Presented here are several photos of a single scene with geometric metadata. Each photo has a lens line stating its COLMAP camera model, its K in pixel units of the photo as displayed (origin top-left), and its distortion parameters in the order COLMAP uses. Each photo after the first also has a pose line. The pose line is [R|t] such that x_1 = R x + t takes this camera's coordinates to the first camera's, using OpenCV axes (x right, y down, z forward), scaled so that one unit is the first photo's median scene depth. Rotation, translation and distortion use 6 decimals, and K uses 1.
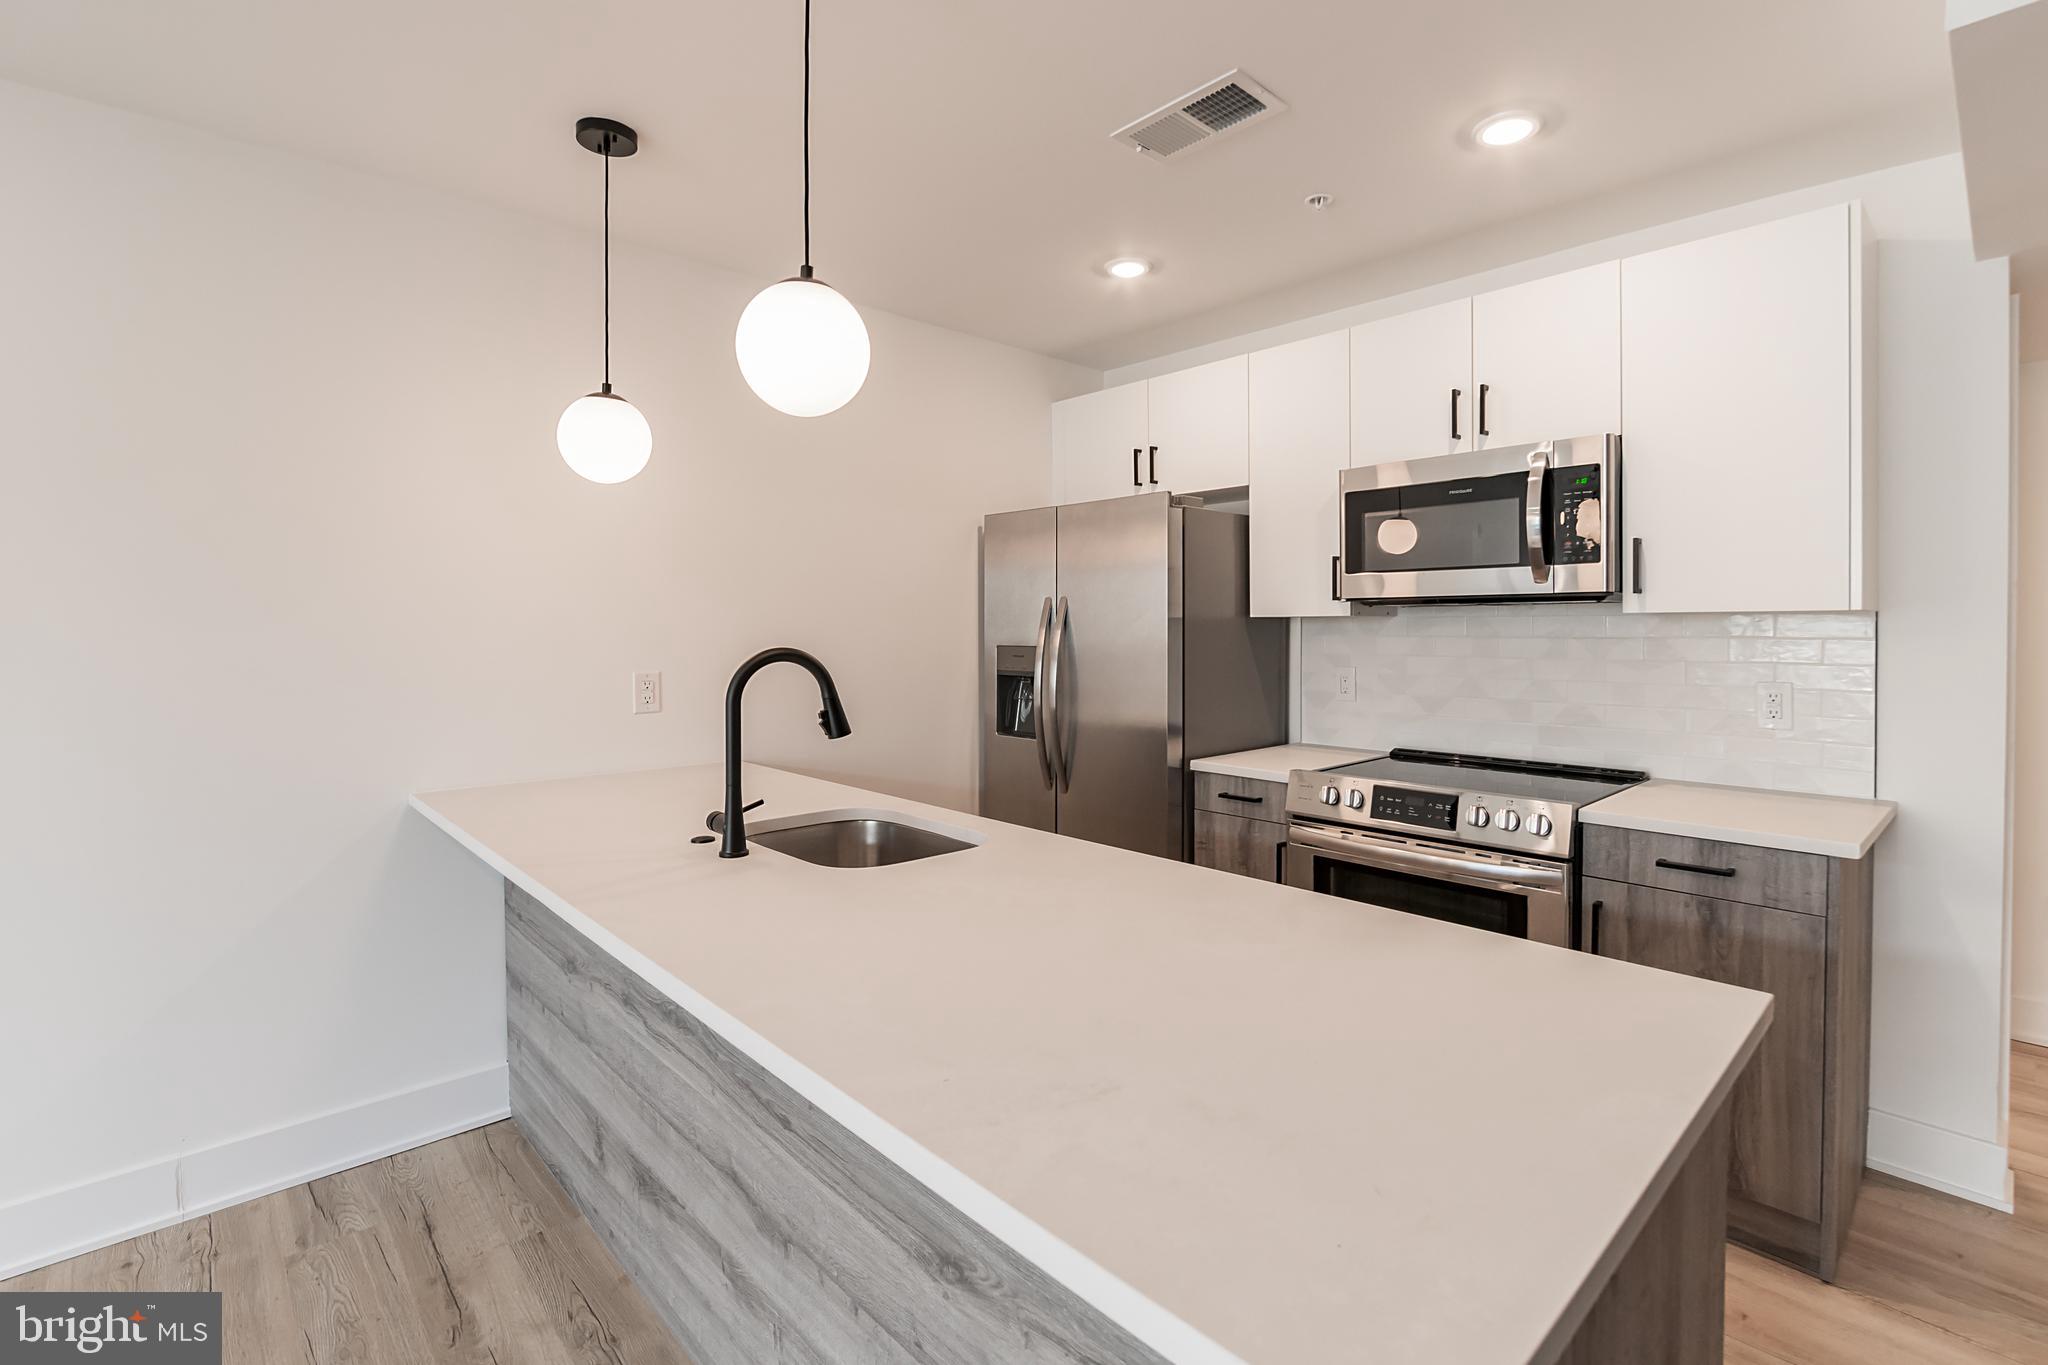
lens RADIAL K [[948.8, 0, 1017.9], [0, 948.8, 647.8], [0, 0, 1]] dist [-0.003033, 0.000247]
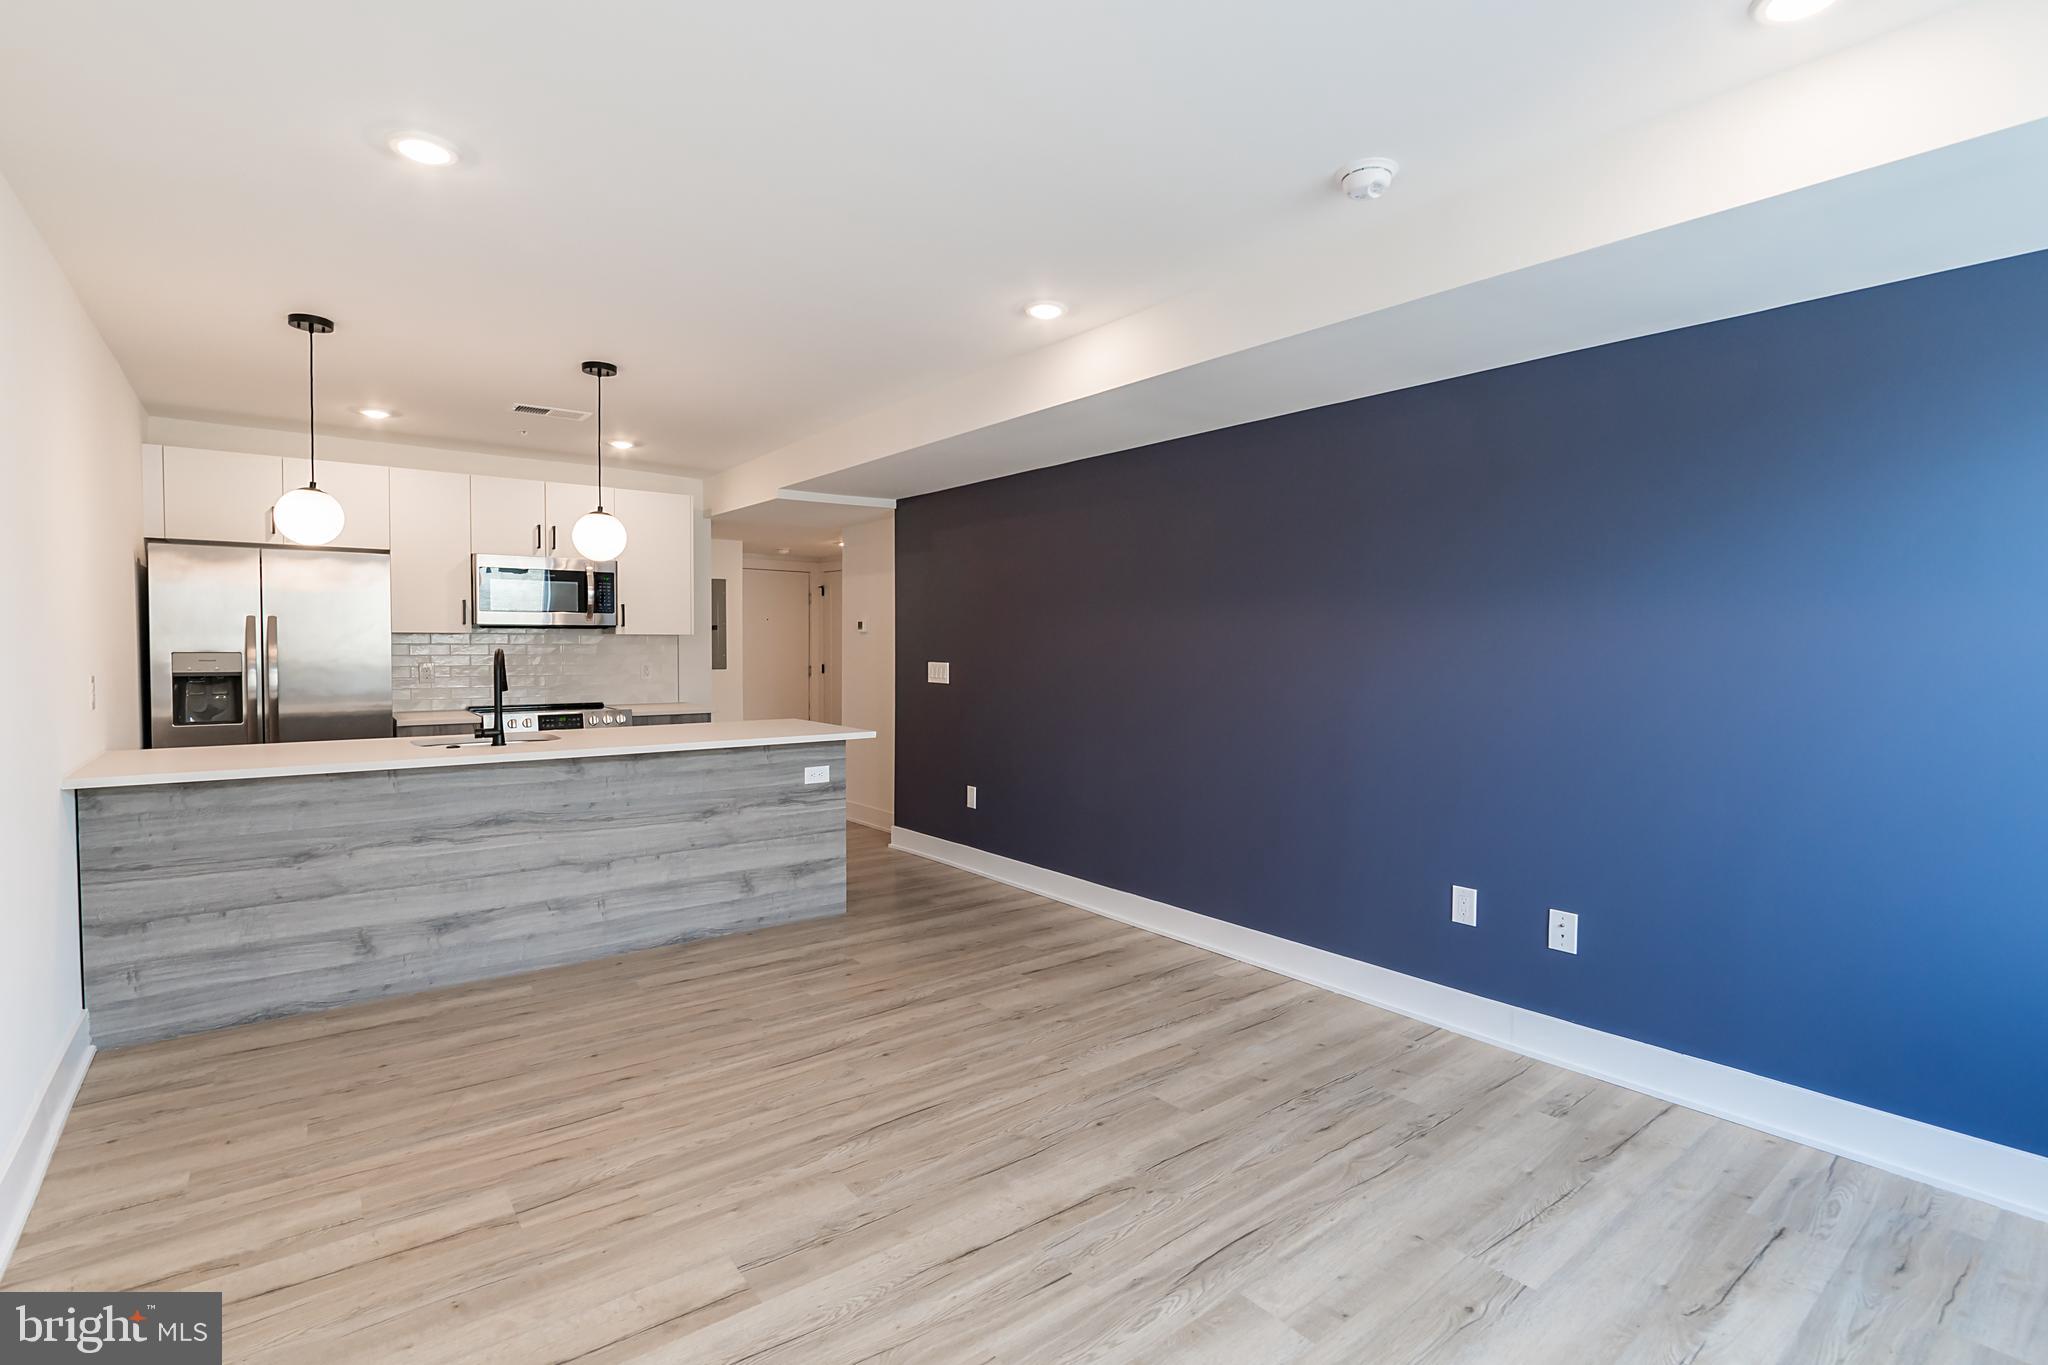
lens RADIAL K [[948.8, 0, 1020.3], [0, 948.8, 662.7], [0, 0, 1]] dist [-0.003033, 0.000247]
pose [[0.102751, -0.020311, 0.994500, -1.632343], [0.013114, 0.999732, 0.019063, 0.003591], [-0.994621, 0.011083, 0.102990, -0.275602]]
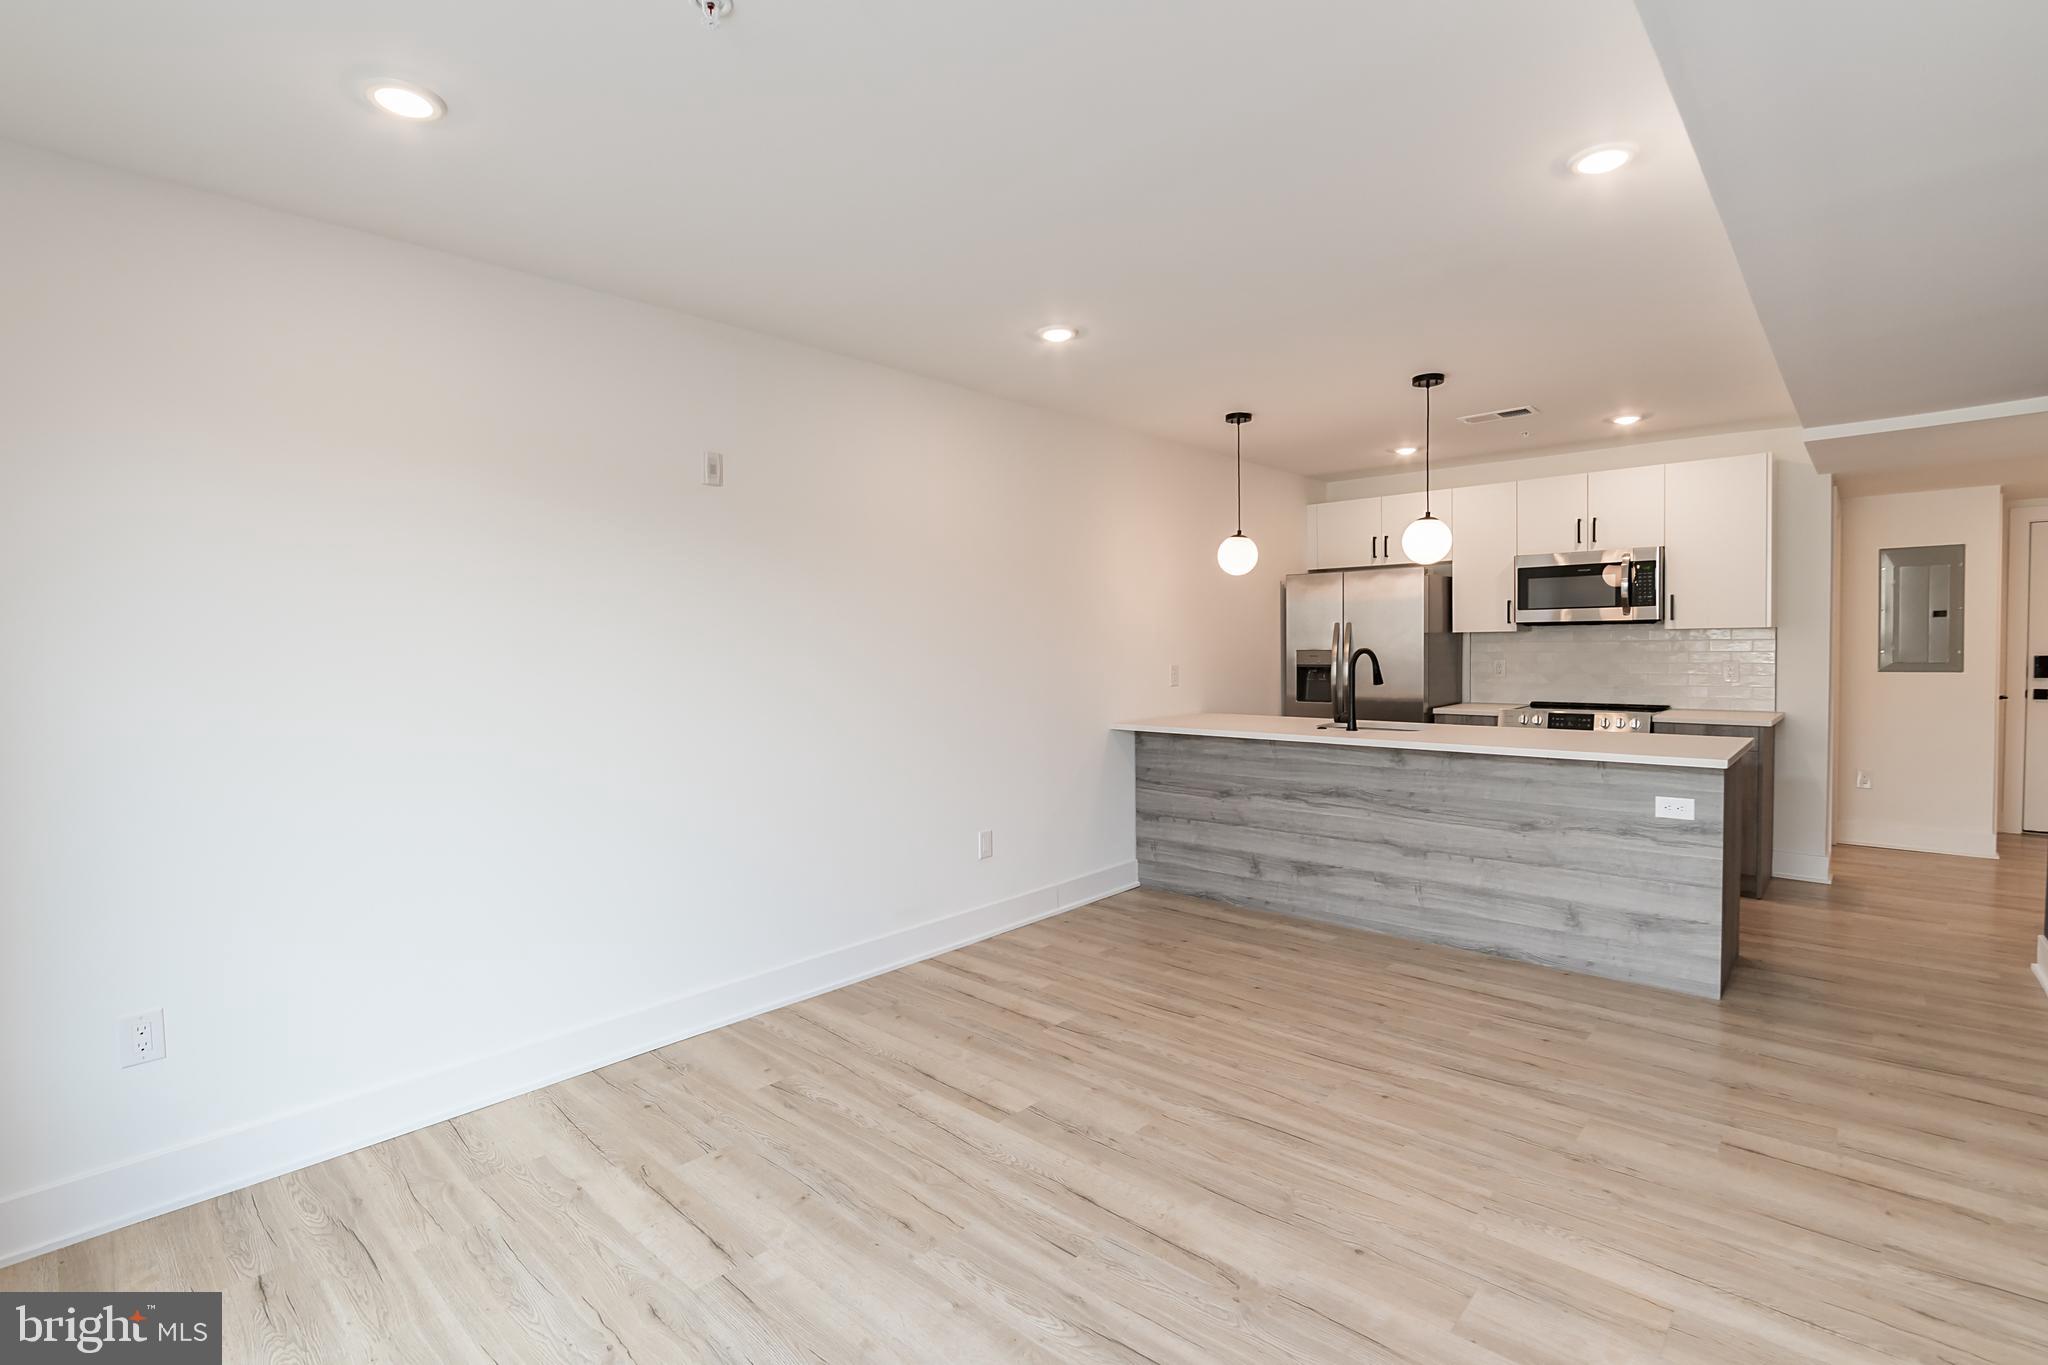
lens RADIAL K [[948.8, 0, 1013.5], [0, 948.8, 677.6], [0, 0, 1]] dist [-0.003033, 0.000247]
pose [[0.997583, -0.017017, 0.067376, -0.963565], [0.015784, 0.999699, 0.018778, 0.009392], [-0.067676, -0.017669, 0.997551, -1.026836]]
